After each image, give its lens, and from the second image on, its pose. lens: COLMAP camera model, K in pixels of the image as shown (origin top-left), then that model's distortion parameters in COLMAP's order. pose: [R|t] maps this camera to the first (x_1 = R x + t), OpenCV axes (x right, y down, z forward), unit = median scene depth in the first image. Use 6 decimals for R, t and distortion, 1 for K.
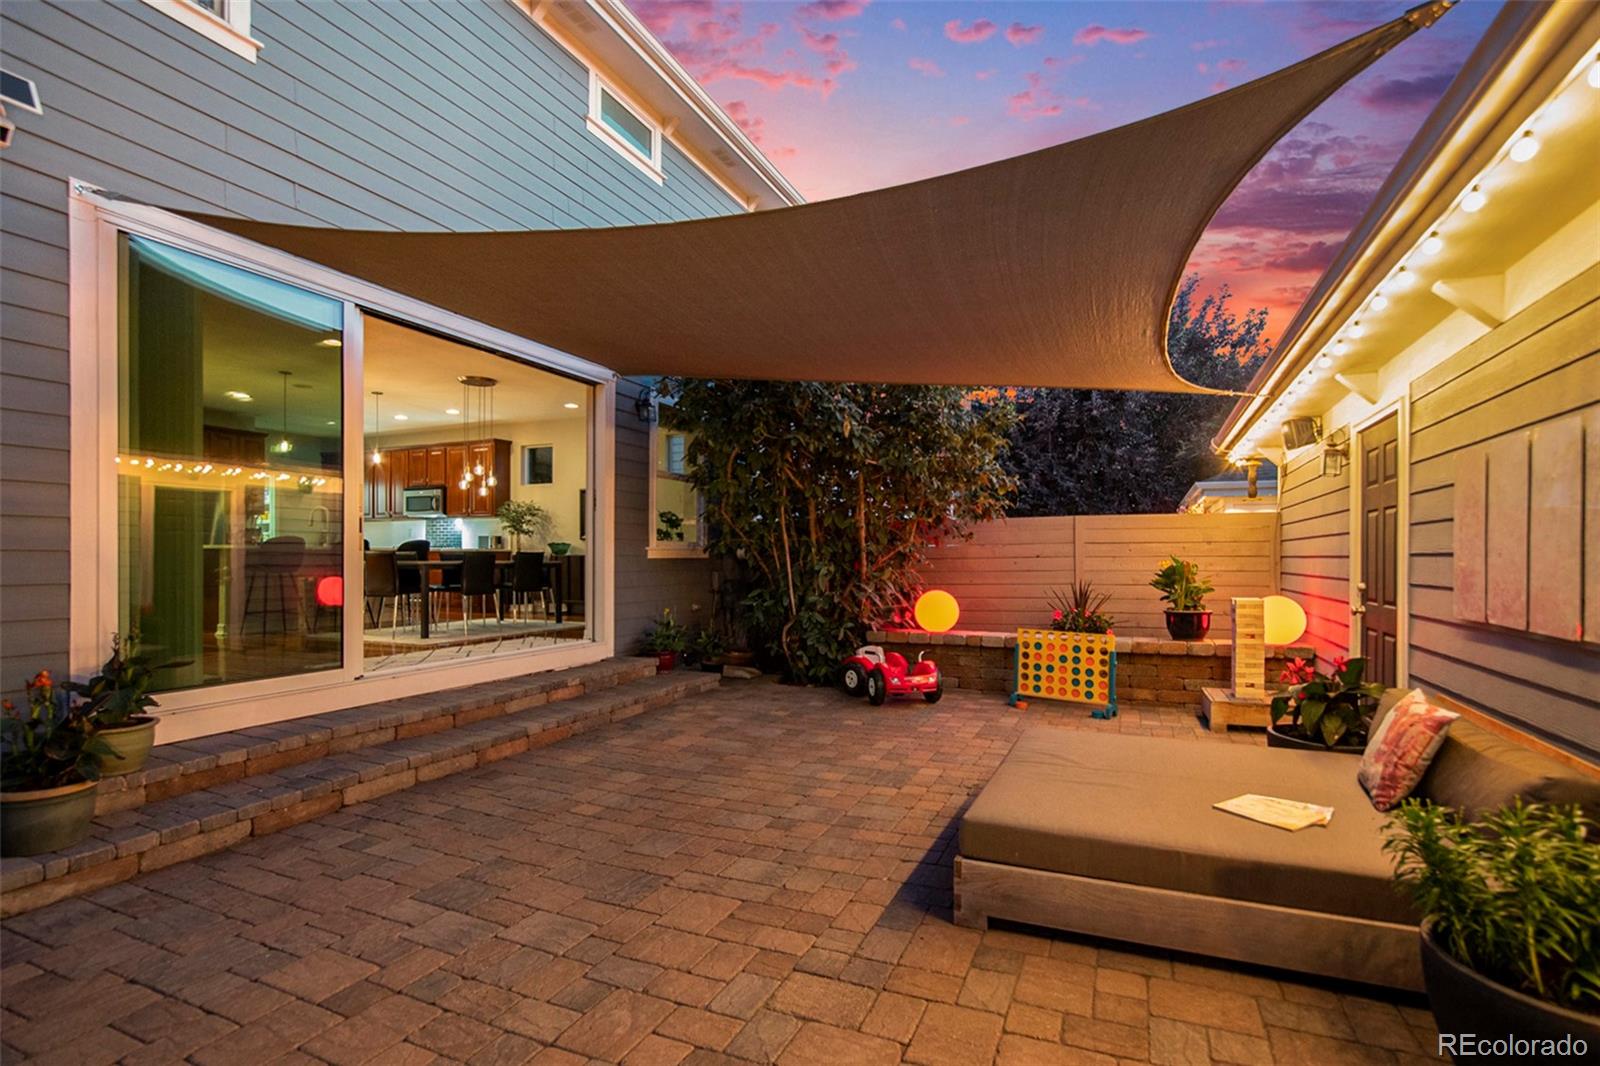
lens RADIAL K [[730.8, 0, 827.2], [0, 730.8, 567.0], [0, 0, 1]] dist [-0.022851, -0.000644]
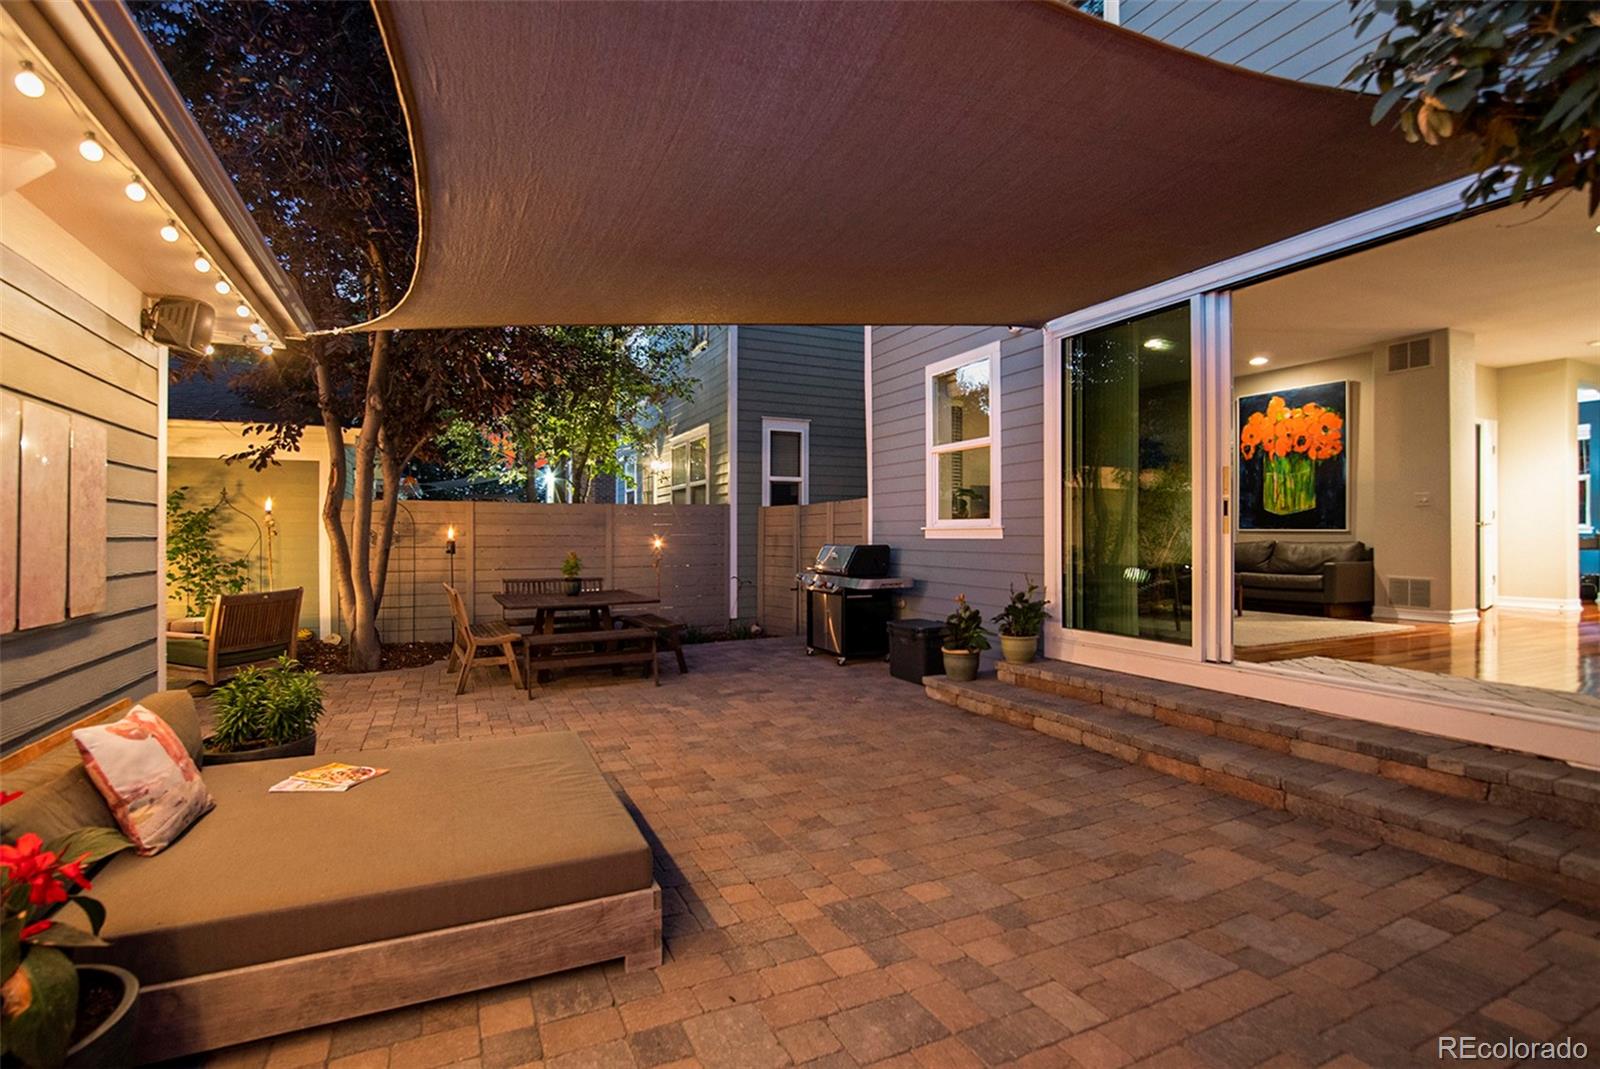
lens RADIAL K [[730.8, 0, 784.6], [0, 730.8, 534.8], [0, 0, 1]] dist [-0.022851, -0.000644]
pose [[-0.672358, -0.011578, -0.740136, 0.528546], [-0.015450, 0.999879, -0.001606, -0.022584], [0.740065, 0.010356, -0.672455, 1.237846]]
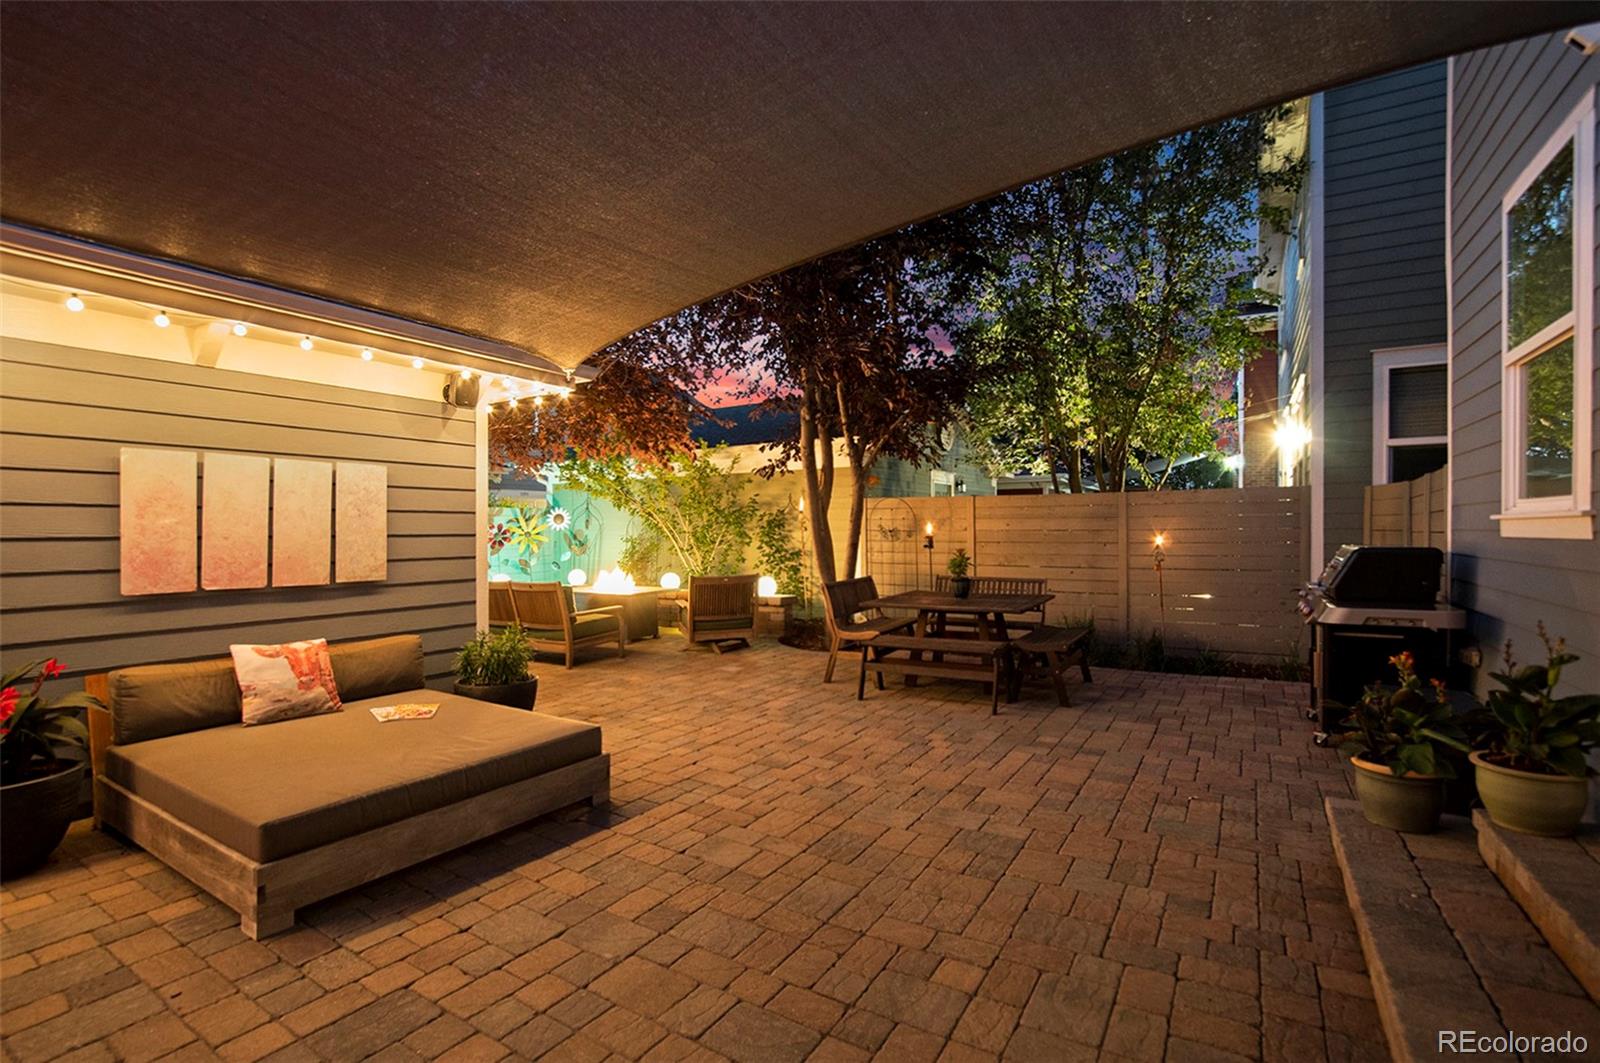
lens RADIAL K [[730.8, 0, 806.9], [0, 730.8, 521.6], [0, 0, 1]] dist [-0.022851, -0.000644]
pose [[-0.989011, -0.006342, 0.147708, -0.234492], [-0.006140, 0.999979, 0.001825, -0.035385], [-0.147716, 0.000898, -0.989029, 1.297991]]
